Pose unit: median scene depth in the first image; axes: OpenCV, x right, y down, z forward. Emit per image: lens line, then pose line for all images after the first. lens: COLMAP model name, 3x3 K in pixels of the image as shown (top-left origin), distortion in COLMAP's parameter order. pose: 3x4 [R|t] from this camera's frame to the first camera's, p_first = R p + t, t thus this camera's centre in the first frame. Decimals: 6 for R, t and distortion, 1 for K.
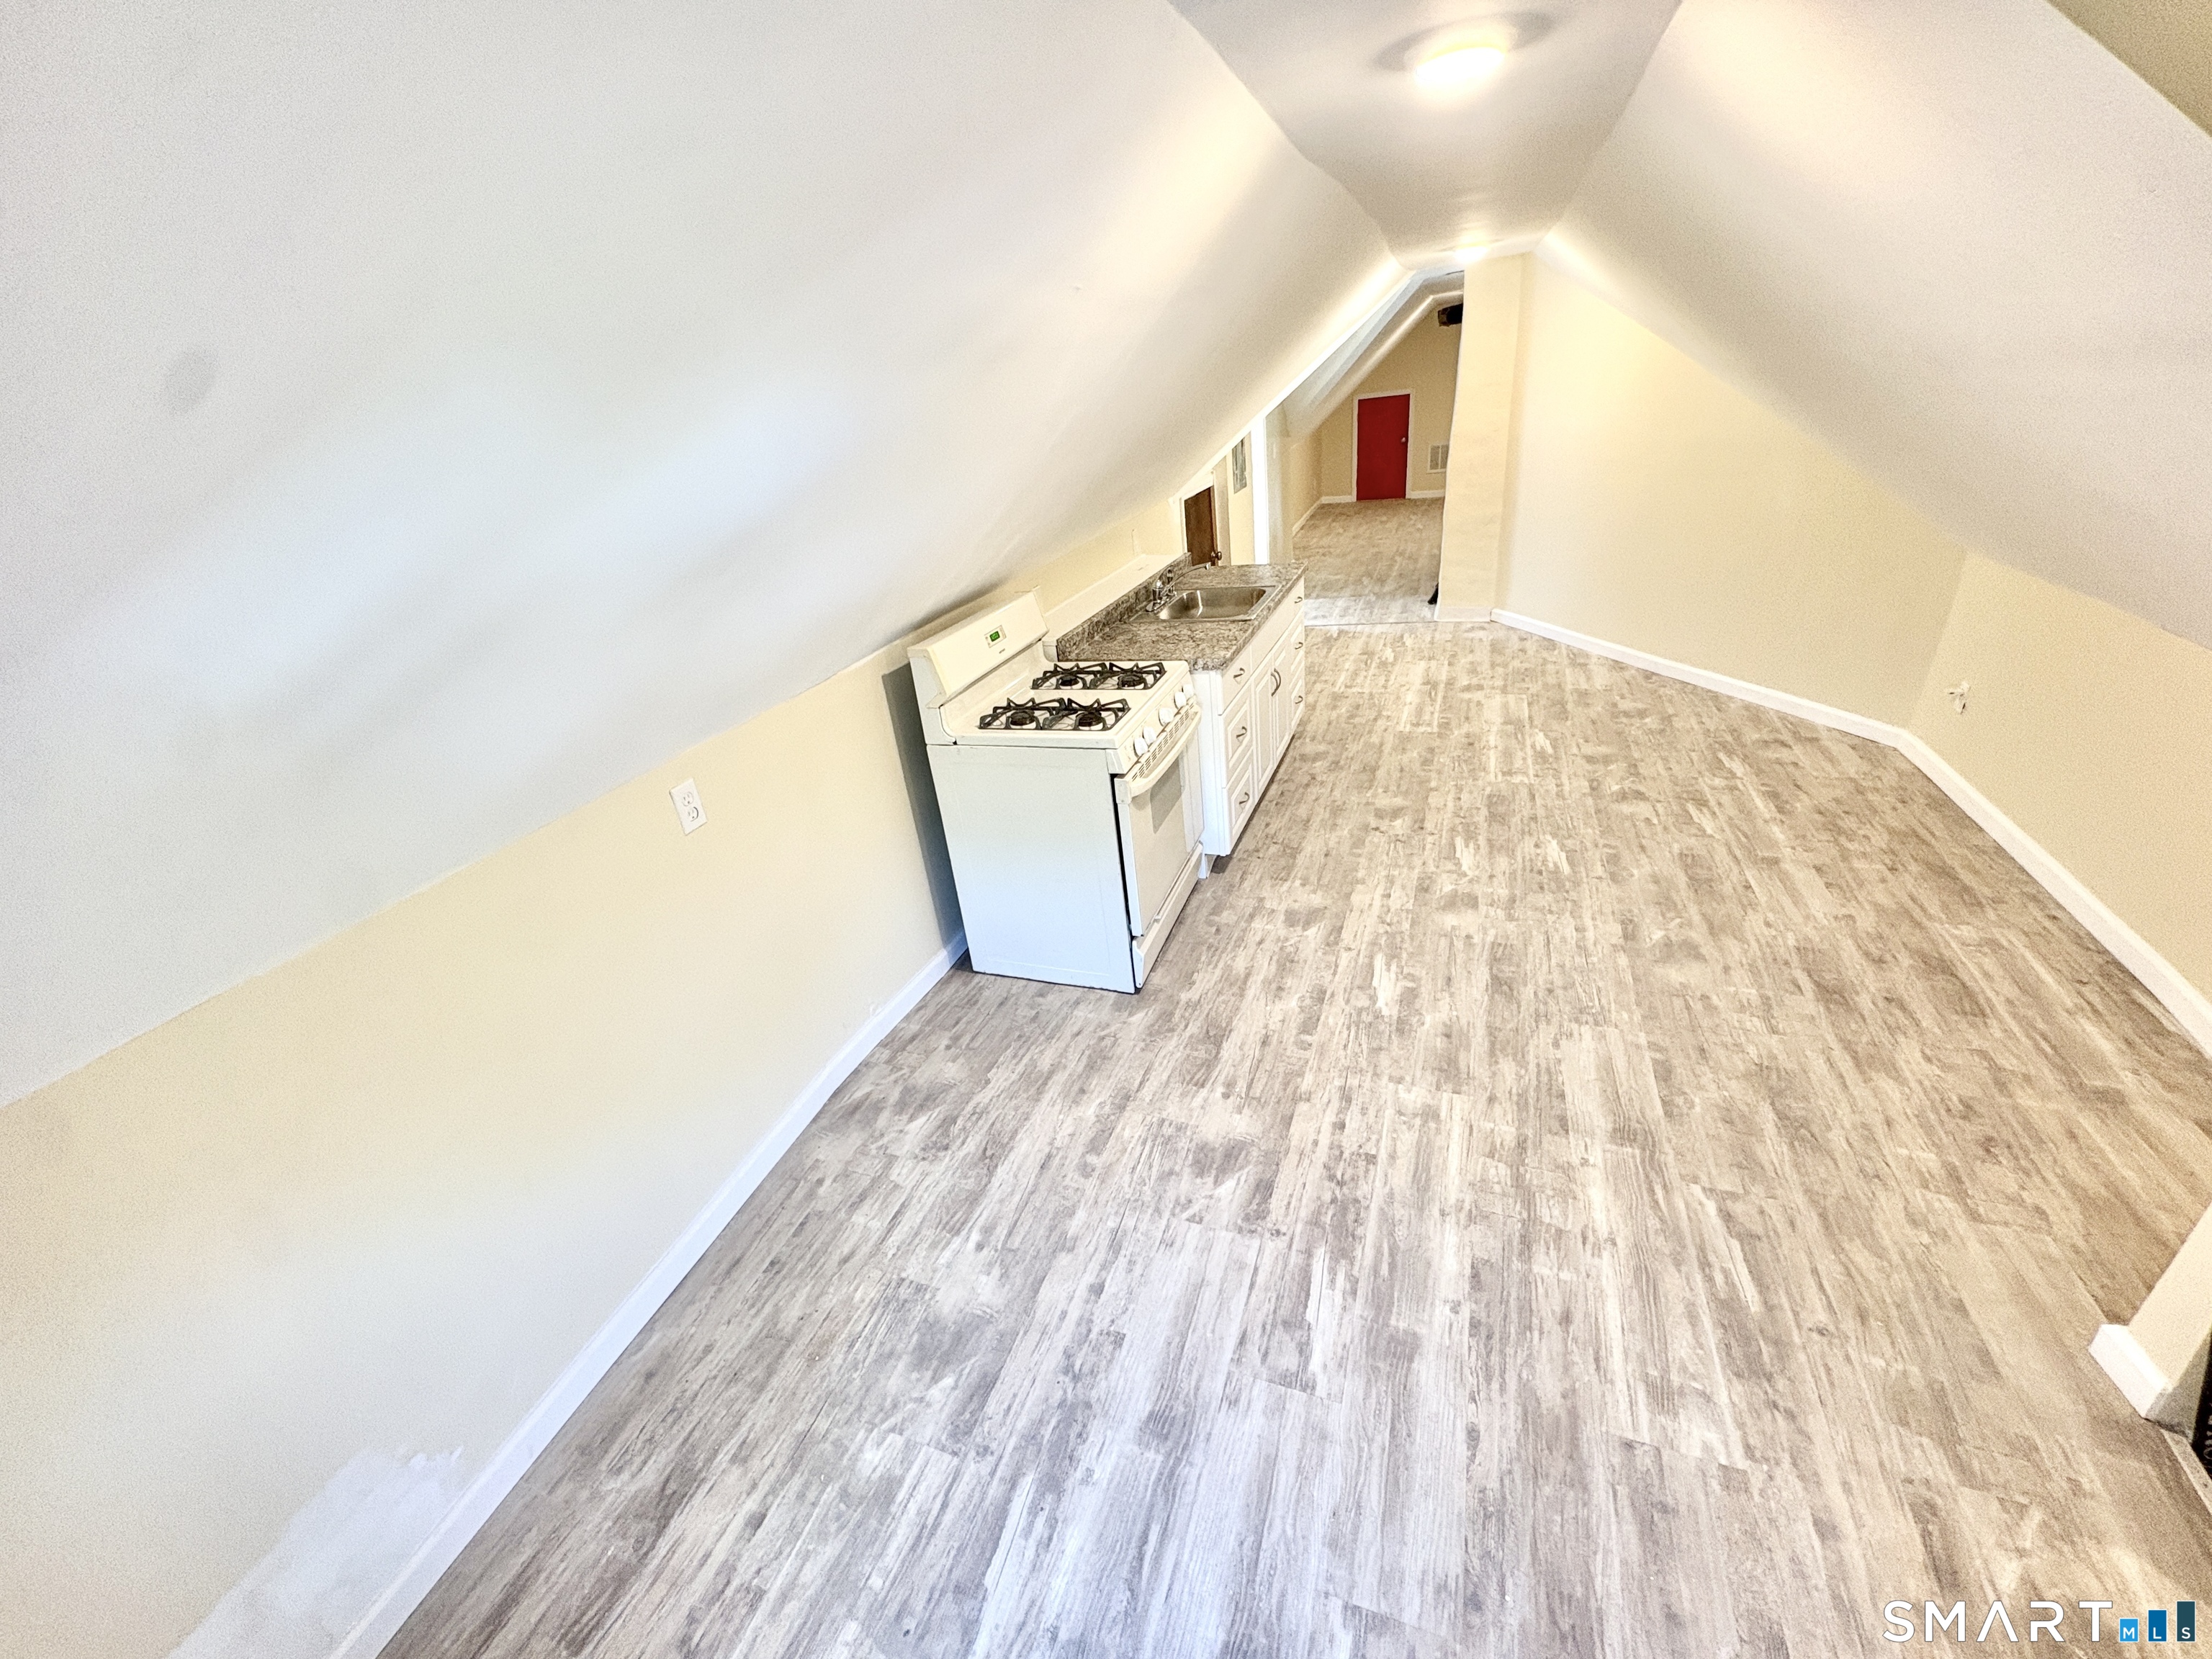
lens RADIAL K [[882.5, 0, 1107.2], [0, 882.5, 829.9], [0, 0, 1]] dist [-0.000091, 0.000411]
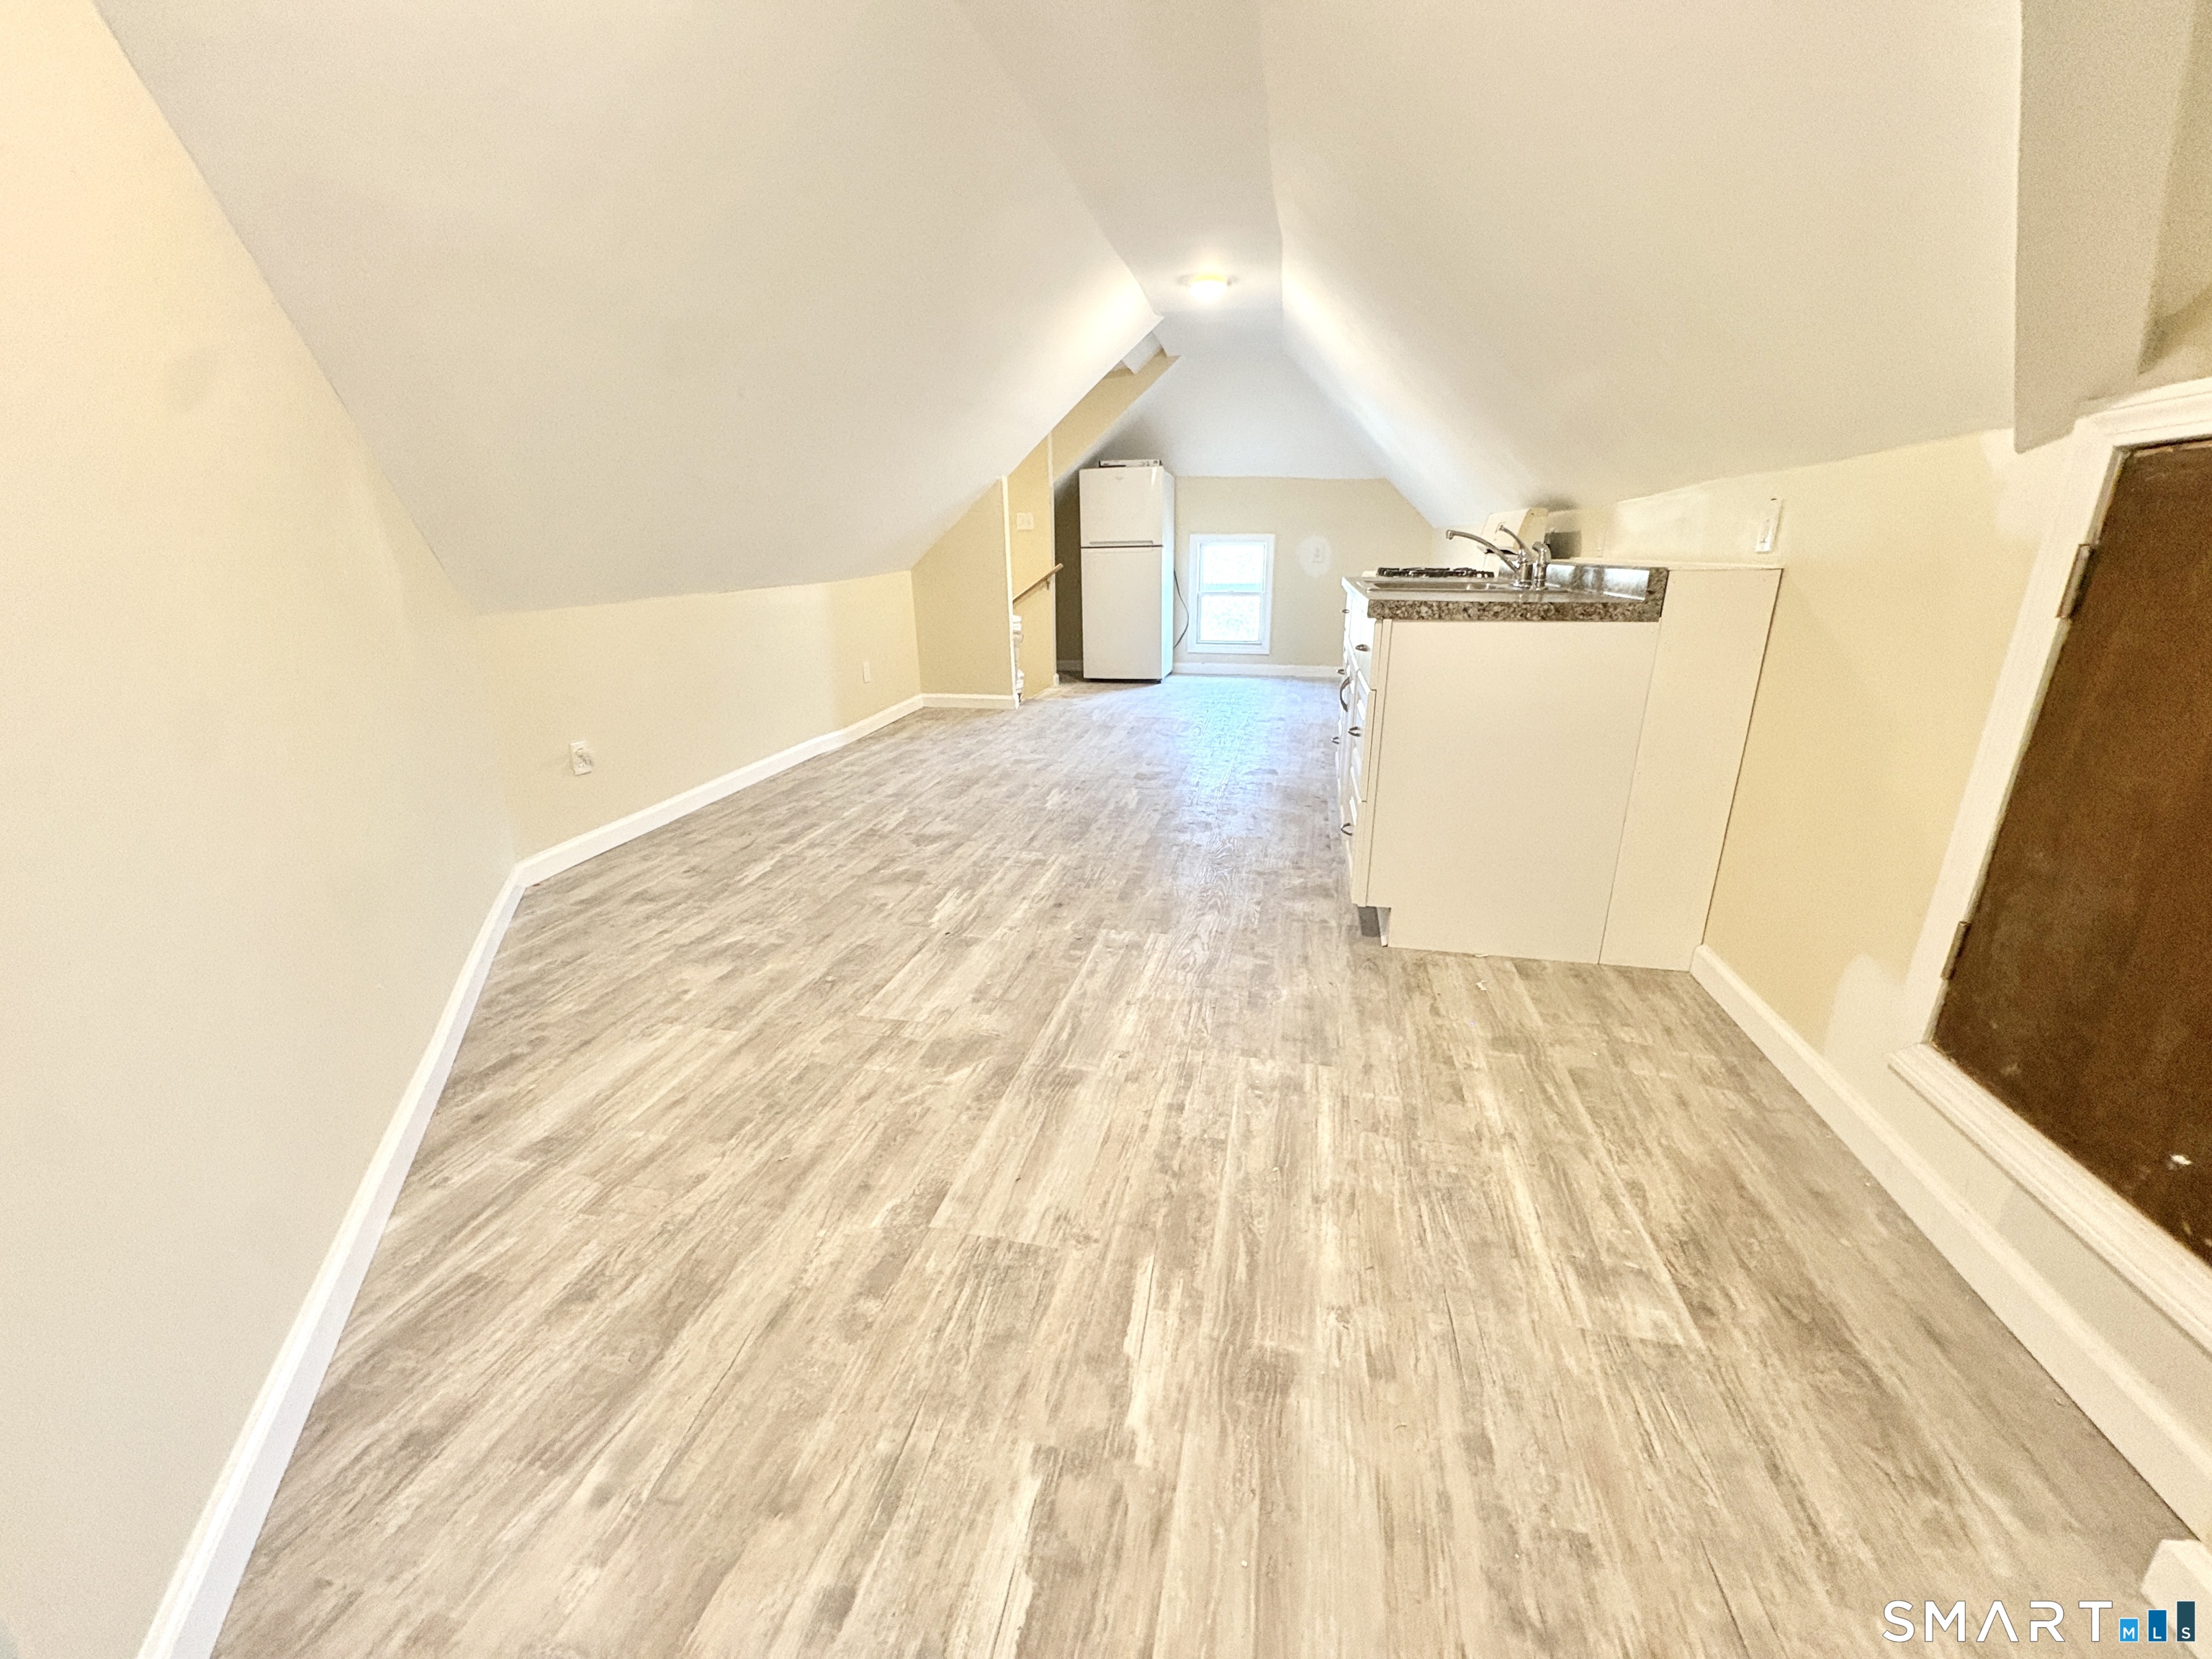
lens RADIAL K [[882.5, 0, 1107.2], [0, 882.5, 829.9], [0, 0, 1]] dist [-0.000091, 0.000411]
pose [[-0.981553, 0.156053, -0.110460, 0.439328], [0.033411, 0.708858, 0.704559, -0.557471], [0.188249, 0.687872, -0.700996, 1.397316]]
